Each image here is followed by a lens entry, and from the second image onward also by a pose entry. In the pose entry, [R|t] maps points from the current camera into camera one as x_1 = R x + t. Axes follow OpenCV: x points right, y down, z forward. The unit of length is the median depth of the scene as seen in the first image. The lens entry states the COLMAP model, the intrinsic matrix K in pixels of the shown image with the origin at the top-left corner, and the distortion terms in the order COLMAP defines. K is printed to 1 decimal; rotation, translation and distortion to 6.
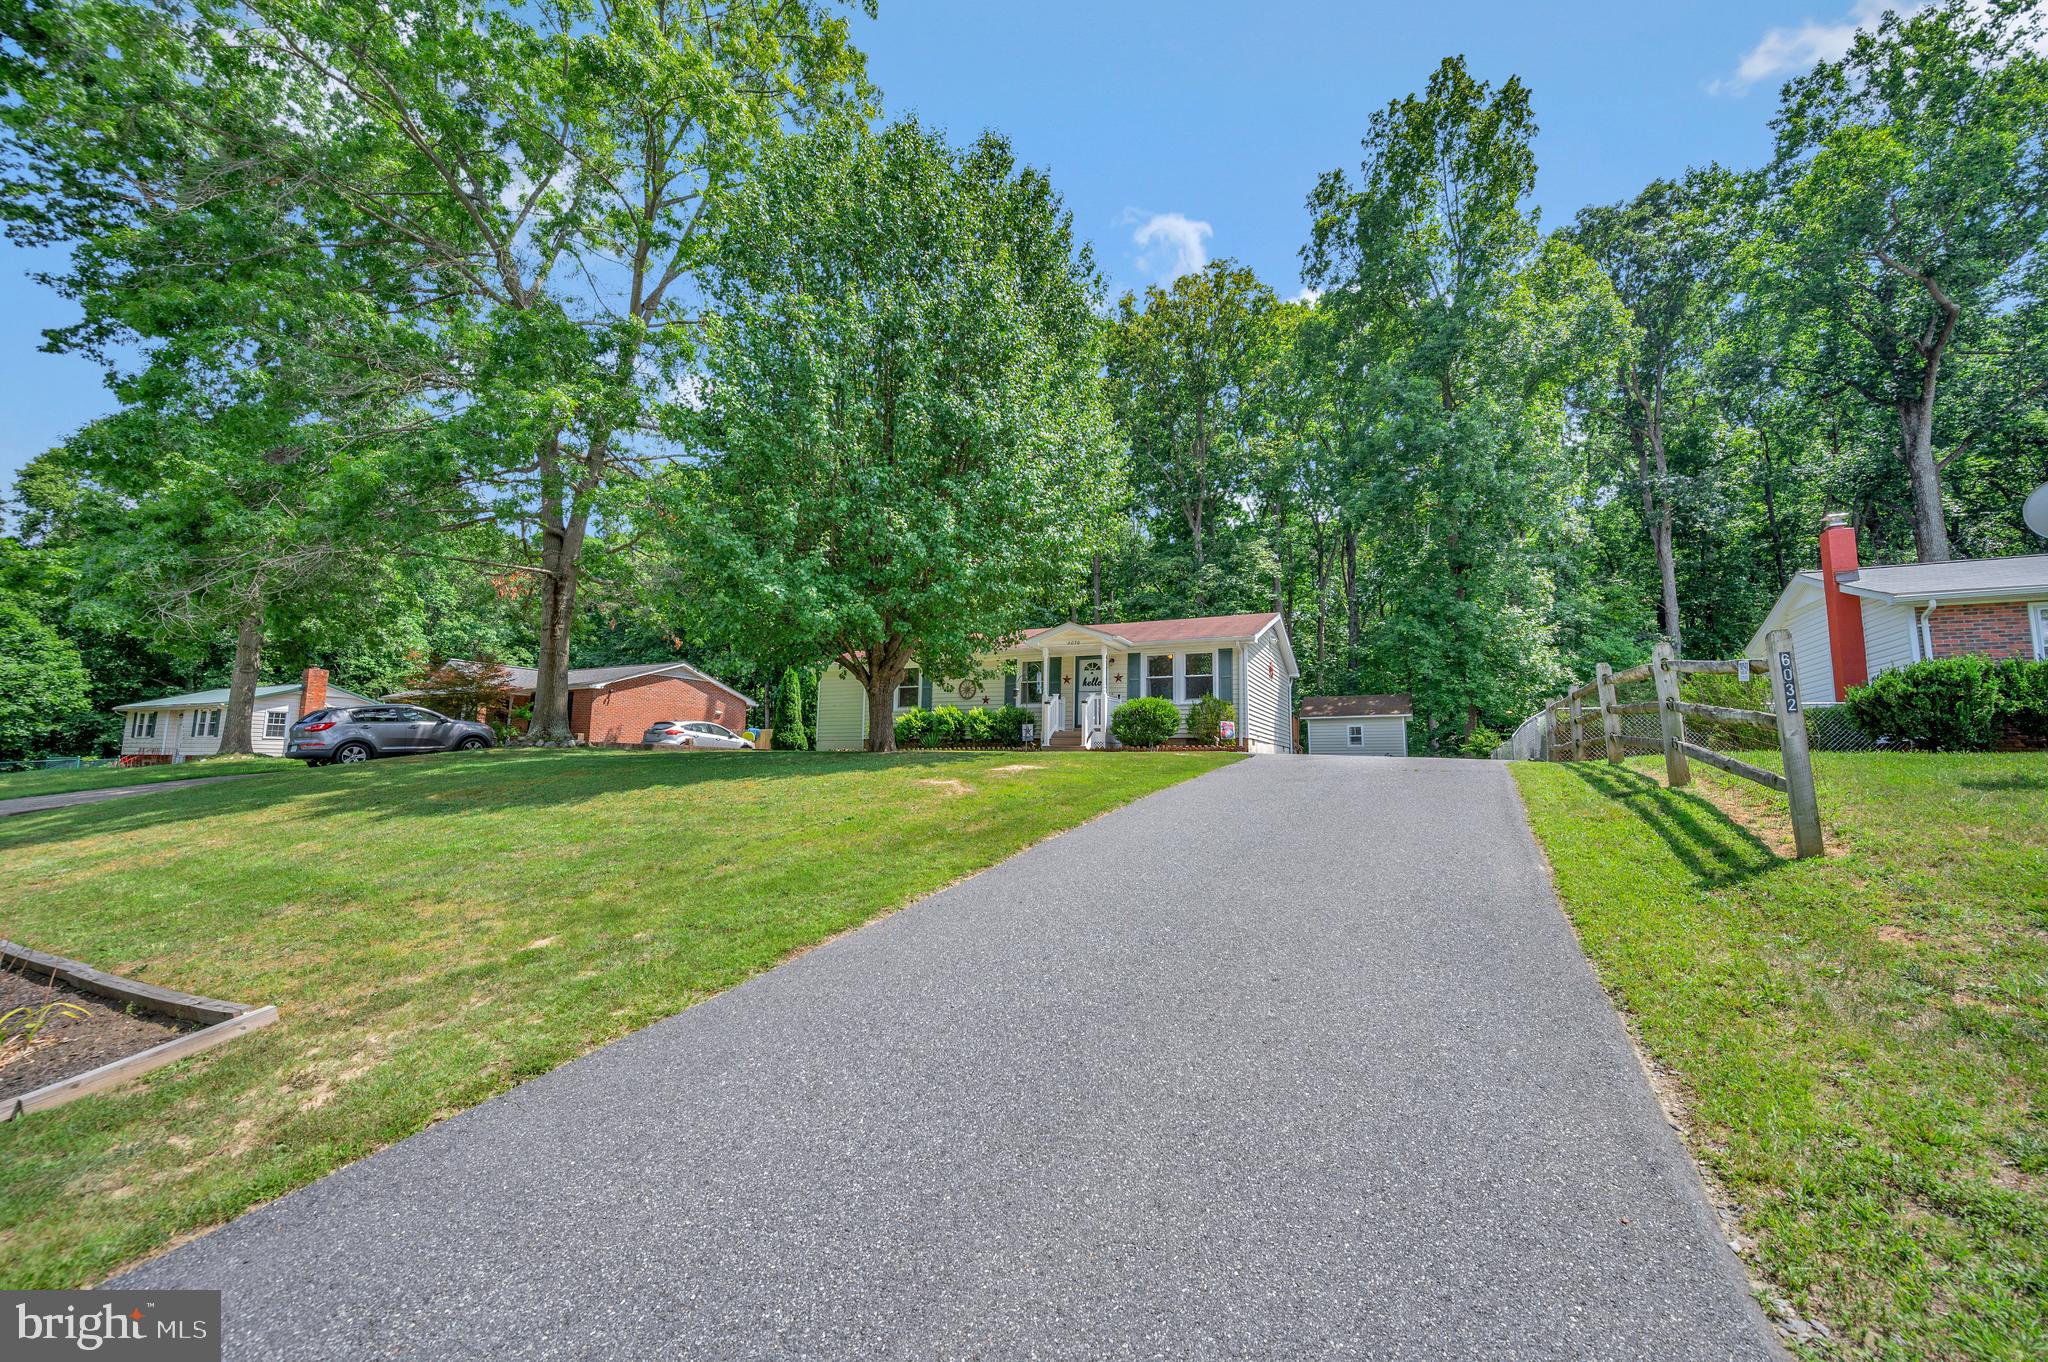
lens RADIAL K [[809.0, 0, 1036.3], [0, 809.0, 674.3], [0, 0, 1]] dist [0.000957, 0.000018]
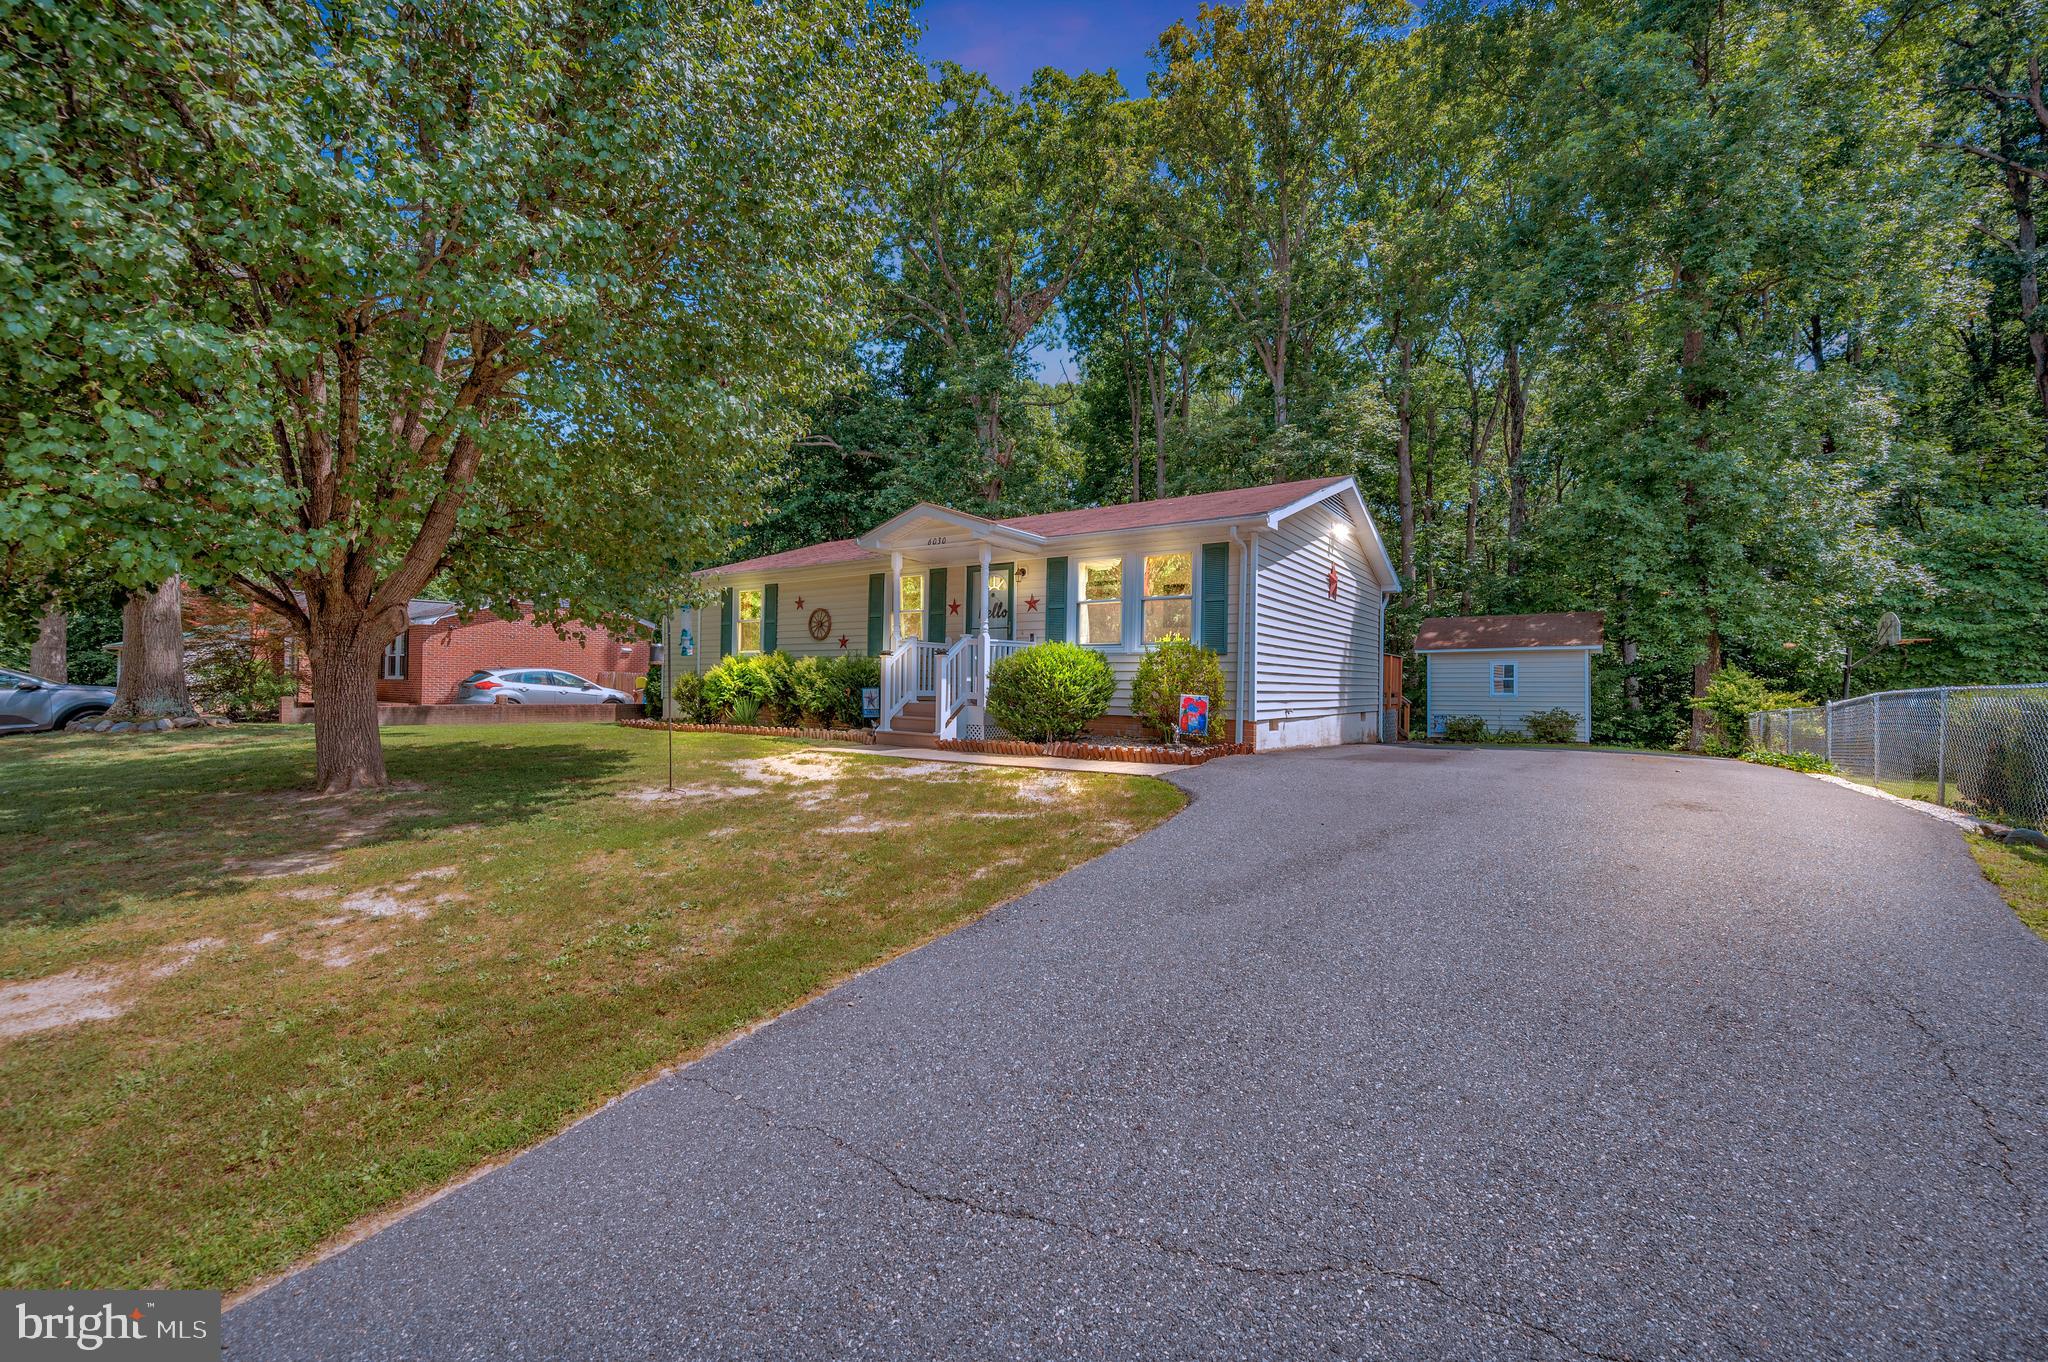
lens RADIAL K [[815.9, 0, 1036.9], [0, 815.9, 679.7], [0, 0, 1]] dist [-0.001371, 0.000019]
pose [[0.986832, -0.003165, -0.161717, 0.207780], [0.021495, 0.993507, 0.111723, -0.006467], [0.160314, -0.113728, 0.980492, 0.476500]]
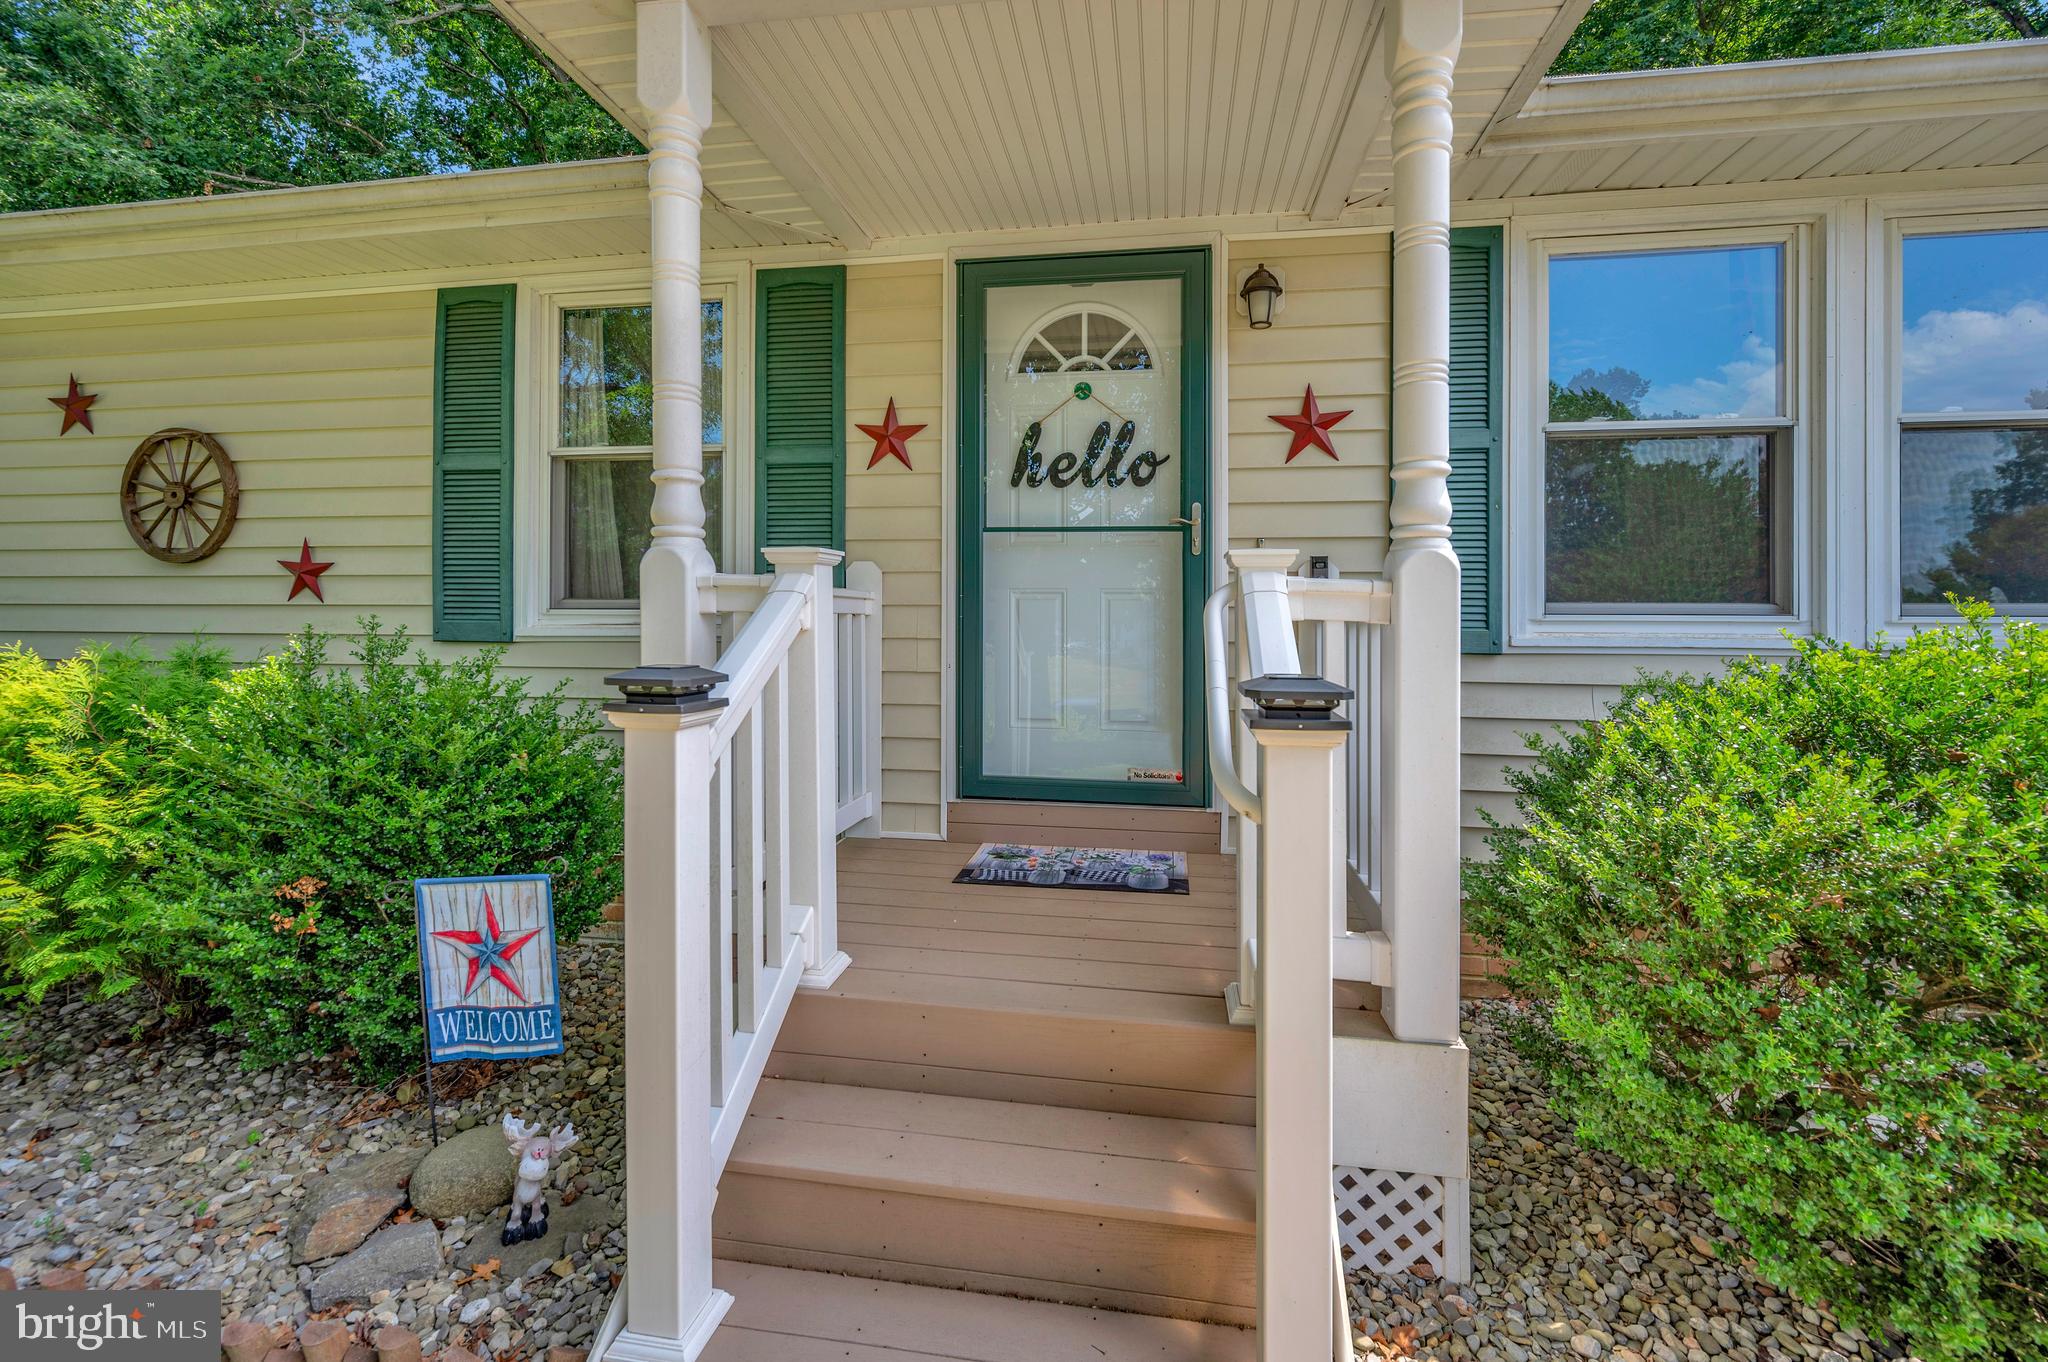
lens RADIAL K [[837.0, 0, 1031.1], [0, 837.0, 628.8], [0, 0, 1]] dist [0.000053, -0.000017]
pose [[0.960190, -0.009818, 0.279177, 0.023089], [-0.026823, 0.991524, 0.127121, 0.021876], [-0.278059, -0.129549, 0.951788, 0.940242]]
